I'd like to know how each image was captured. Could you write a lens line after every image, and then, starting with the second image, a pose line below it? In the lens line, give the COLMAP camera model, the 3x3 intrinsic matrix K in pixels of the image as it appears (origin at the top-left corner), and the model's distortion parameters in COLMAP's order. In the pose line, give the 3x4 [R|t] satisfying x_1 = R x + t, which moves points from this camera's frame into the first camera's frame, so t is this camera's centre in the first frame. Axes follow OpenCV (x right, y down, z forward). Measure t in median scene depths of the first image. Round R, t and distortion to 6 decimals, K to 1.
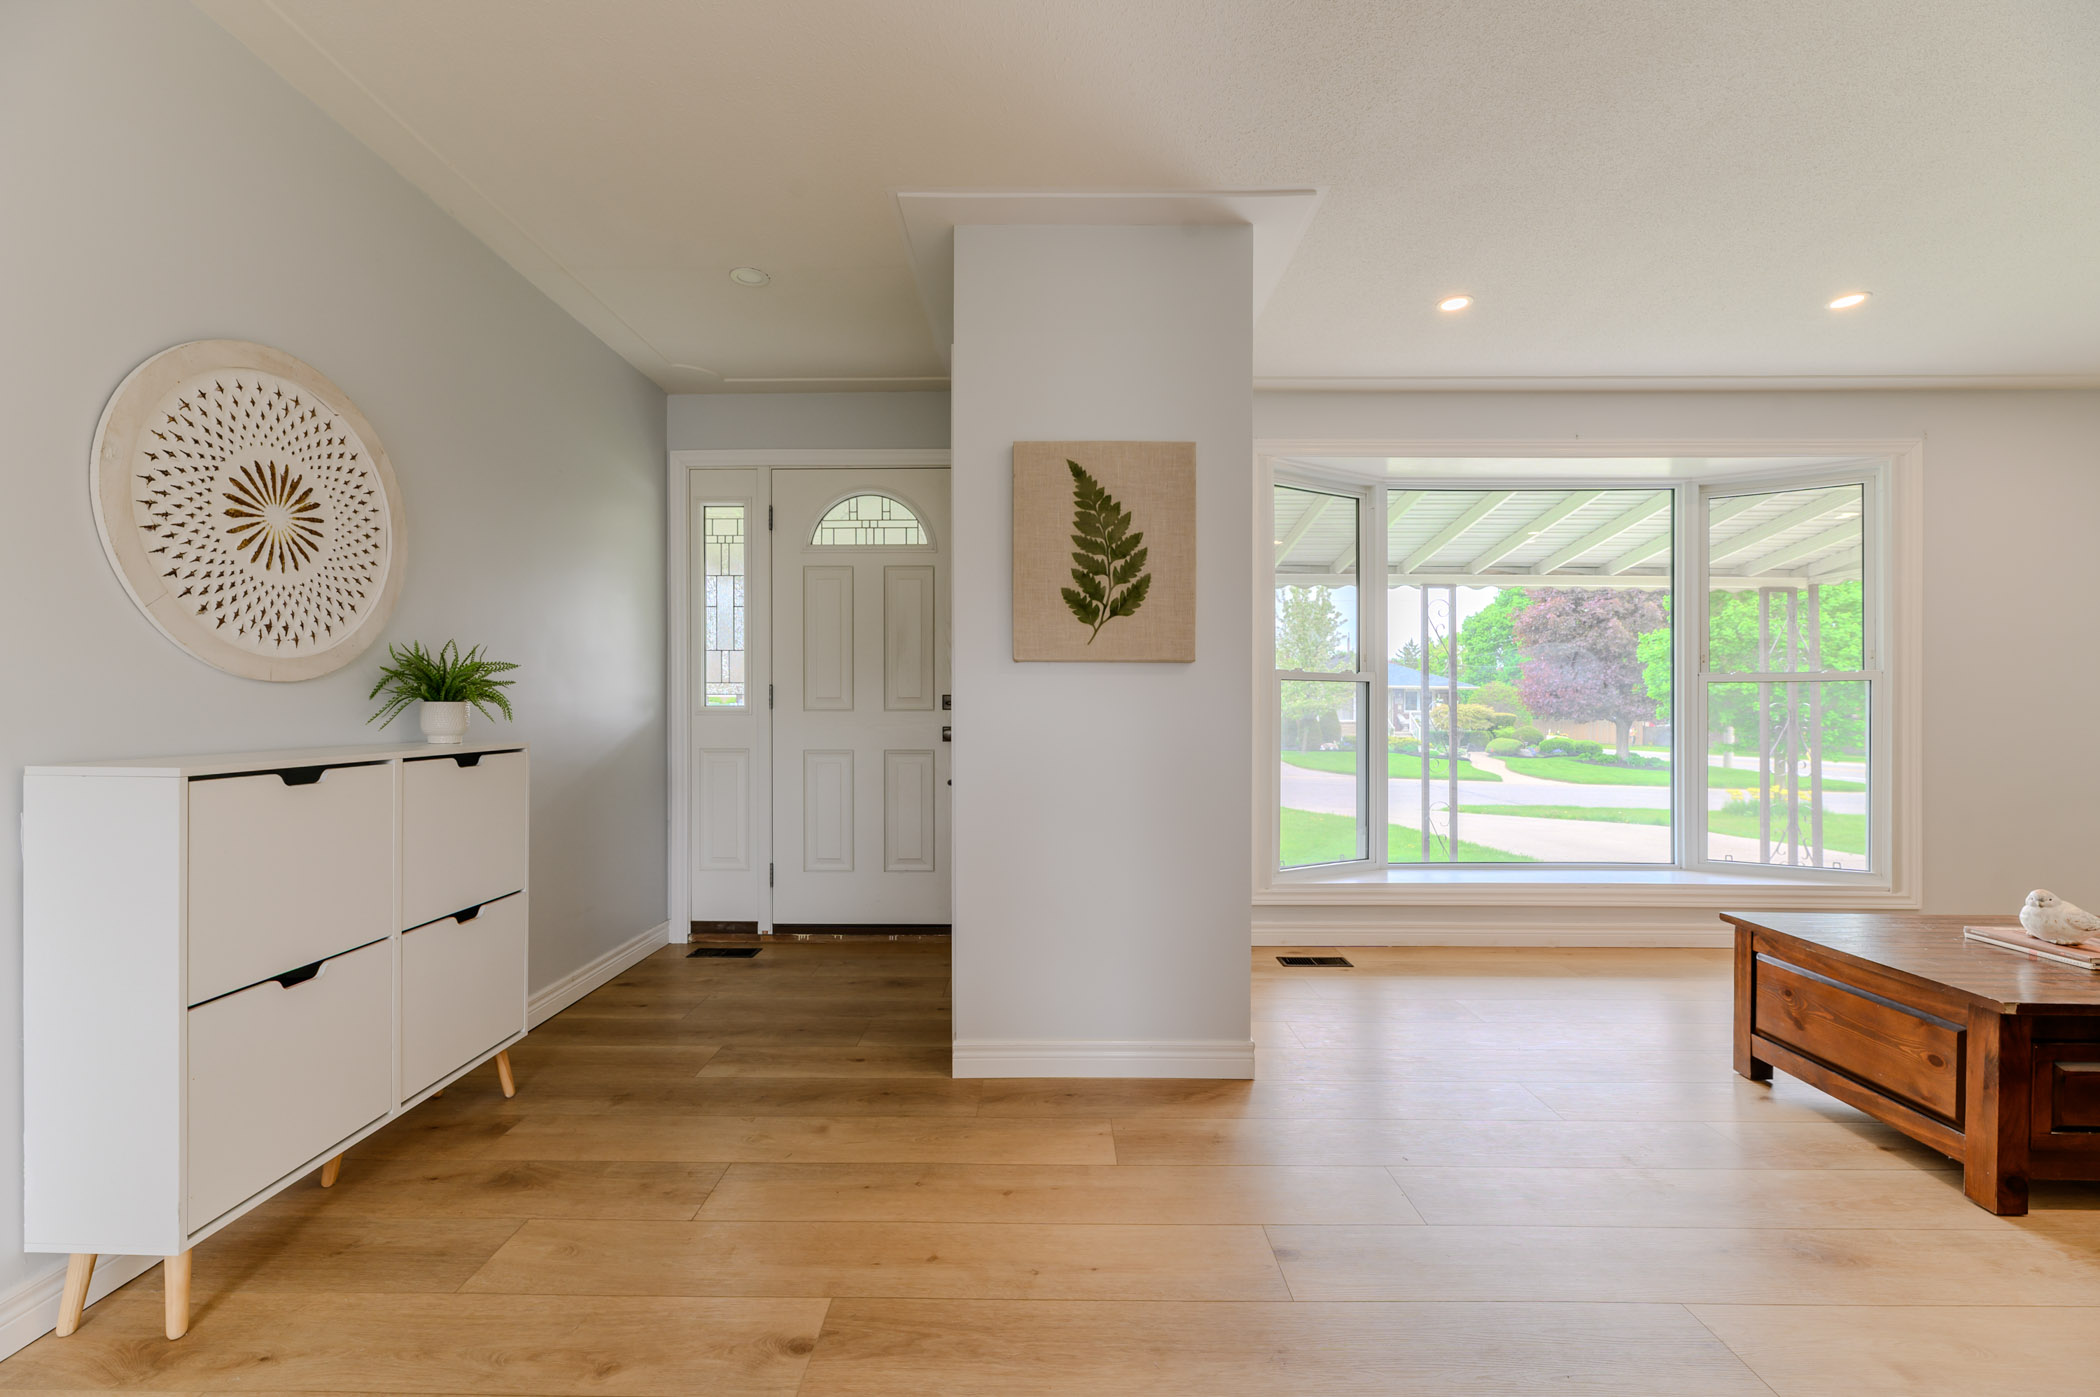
lens RADIAL K [[855.3, 0, 1055.0], [0, 855.3, 708.4], [0, 0, 1]] dist [-0.002582, -0.000372]
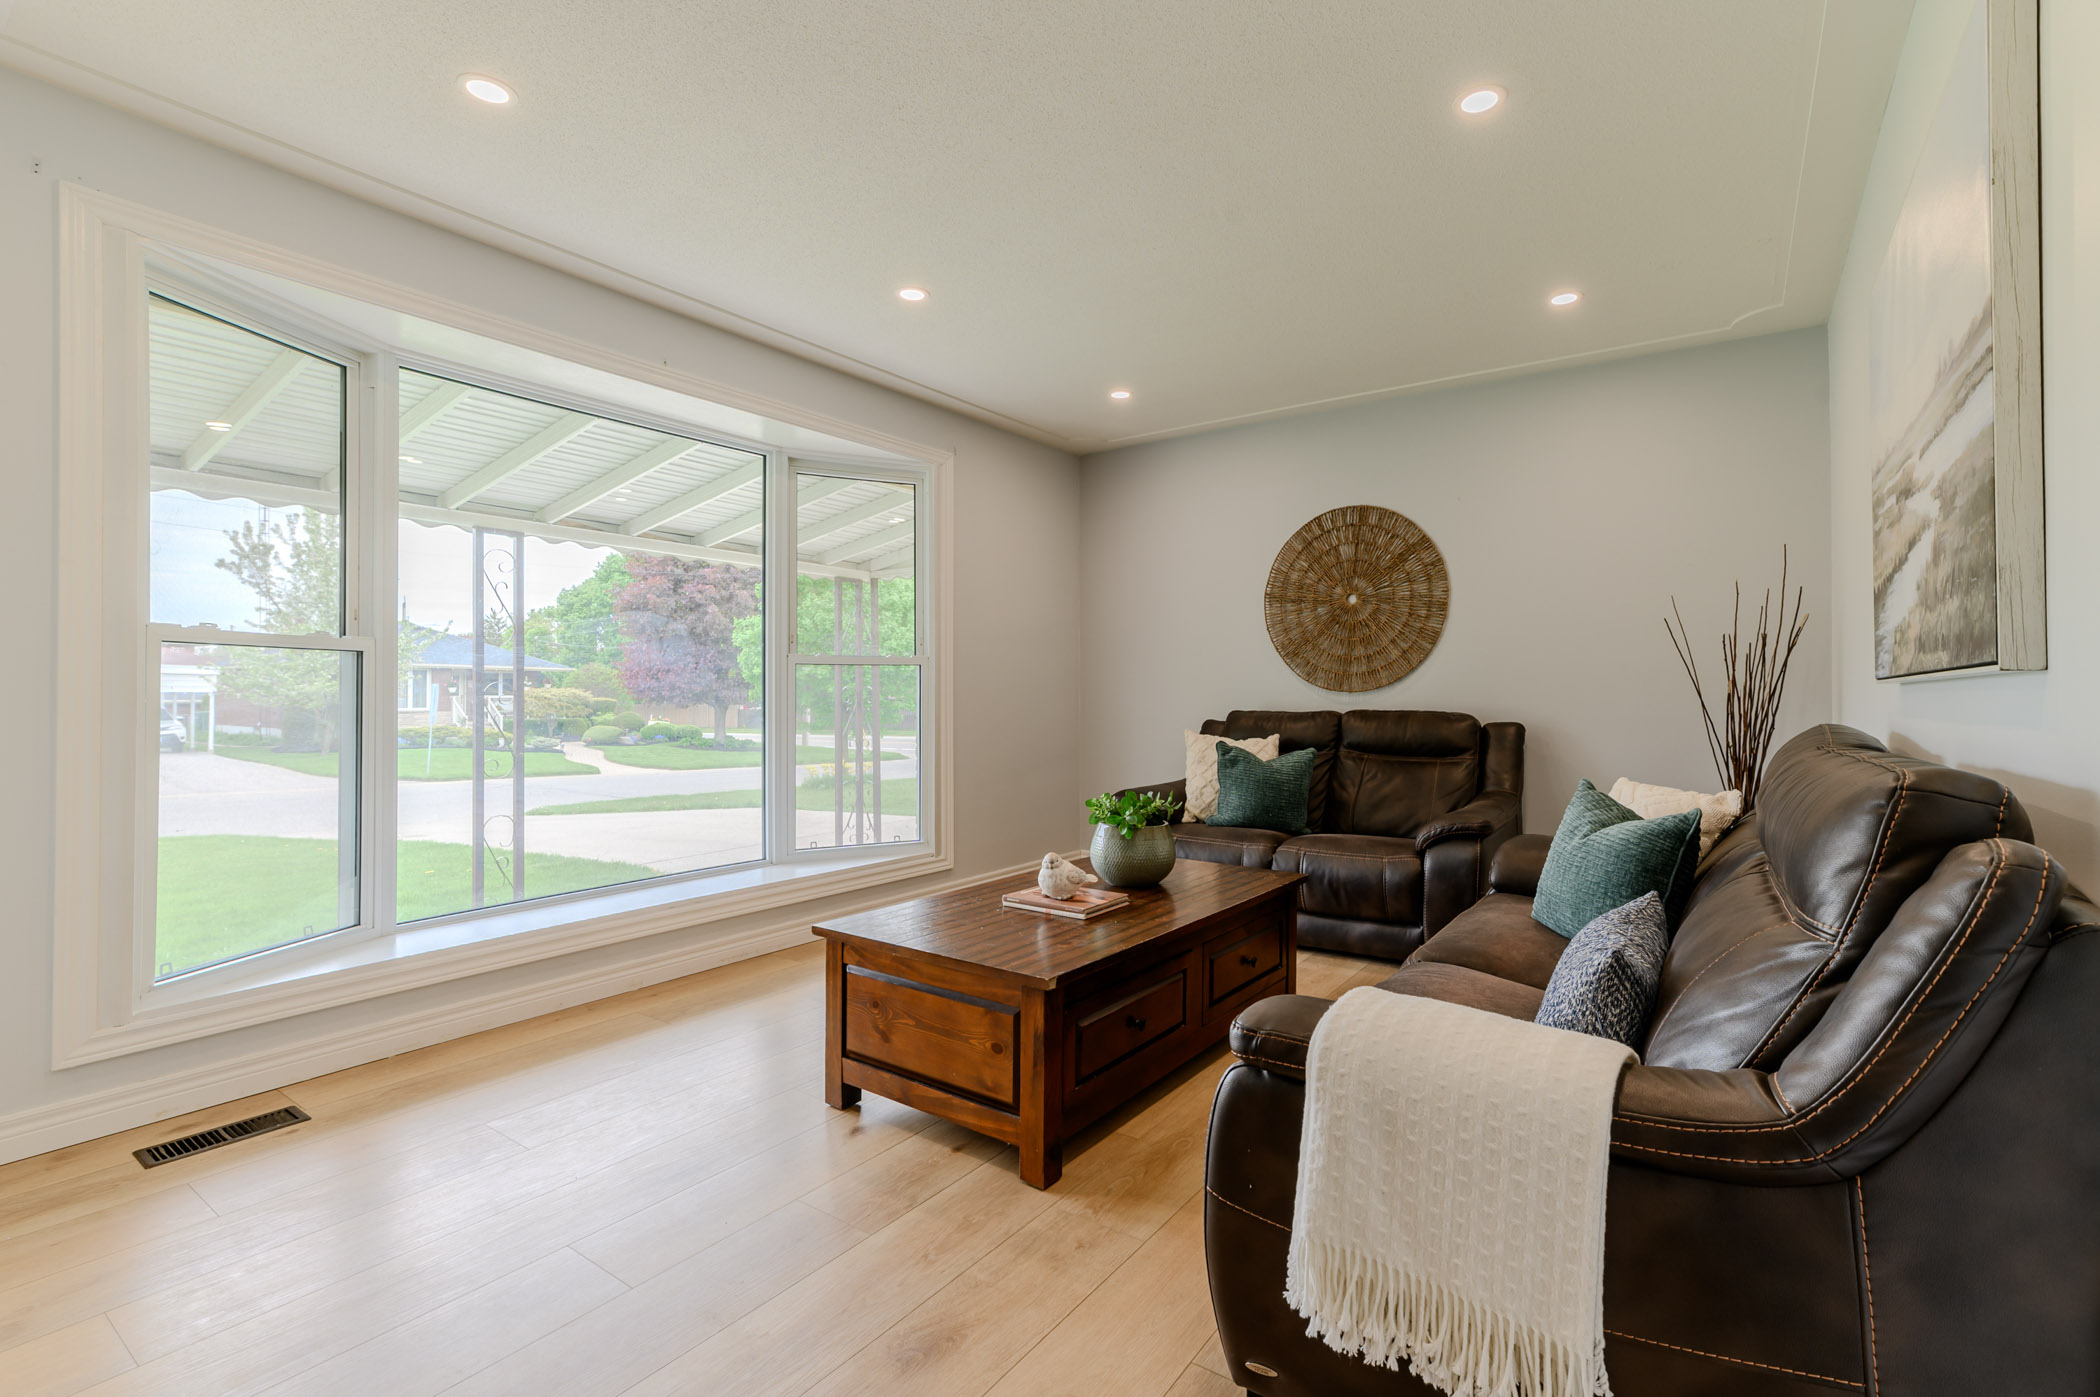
lens RADIAL K [[912.7, 0, 1092.3], [0, 912.7, 681.4], [0, 0, 1]] dist [-0.002755, -0.000203]
pose [[0.562987, 0.006587, 0.826439, 0.163267], [0.003819, 0.999937, -0.010572, 0.001680], [-0.826457, 0.009108, 0.562927, 0.229201]]
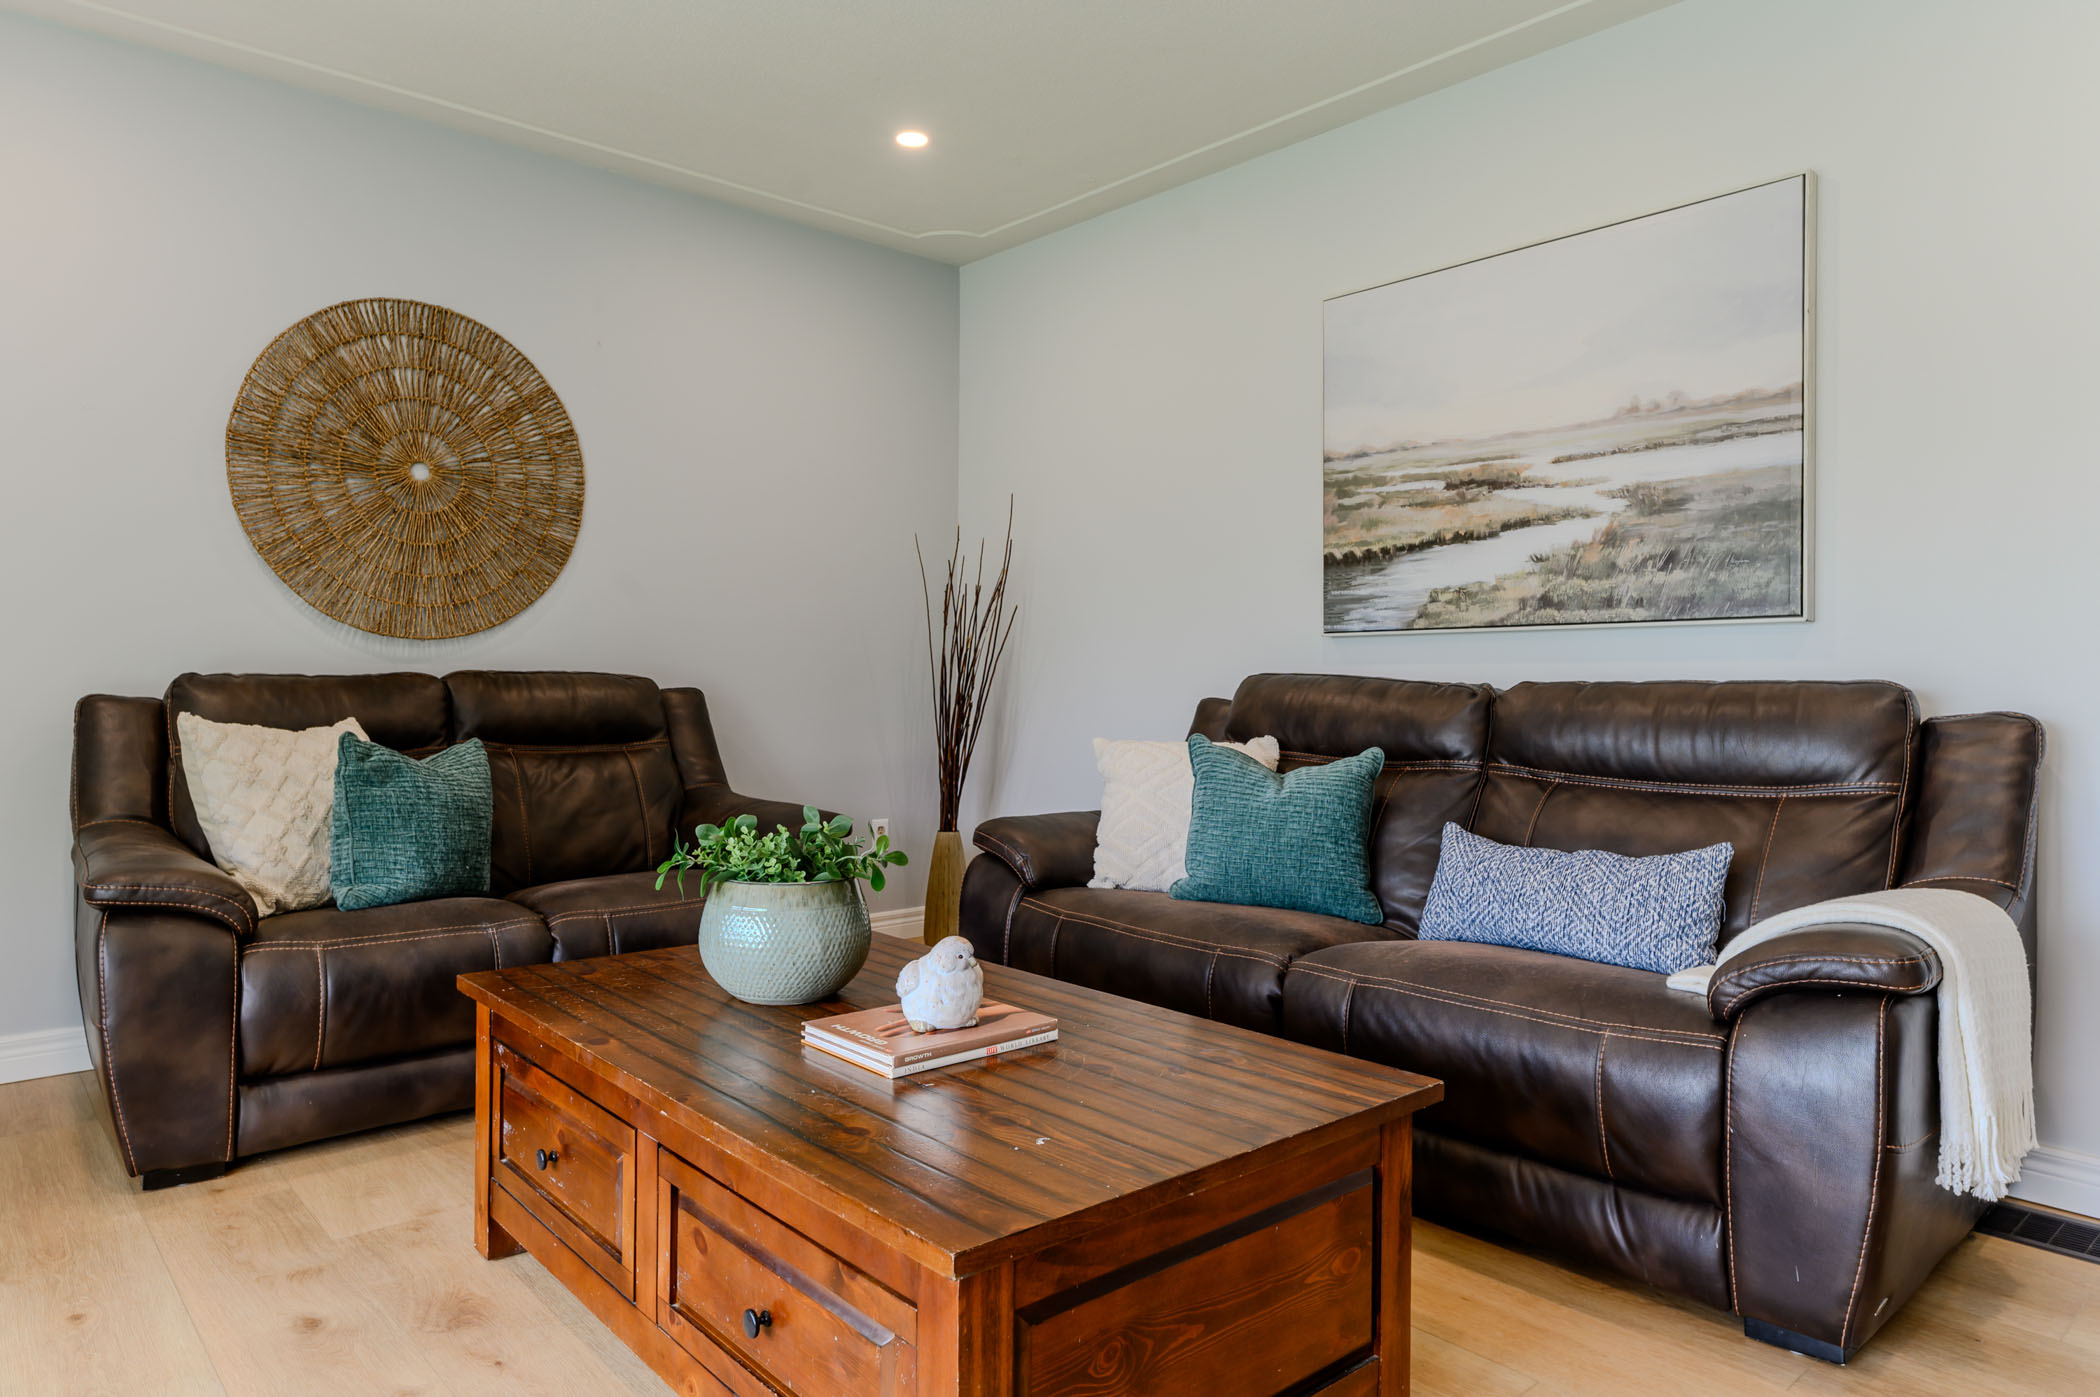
lens RADIAL K [[1283.5, 0, 1050.6], [0, 1283.5, 709.5], [0, 0, 1]] dist [-0.000197, -0.001391]
pose [[-0.665956, -0.023859, 0.745609, 0.419619], [-0.002102, 0.999544, 0.030107, 0.037371], [-0.745988, 0.018483, -0.665703, 1.208954]]
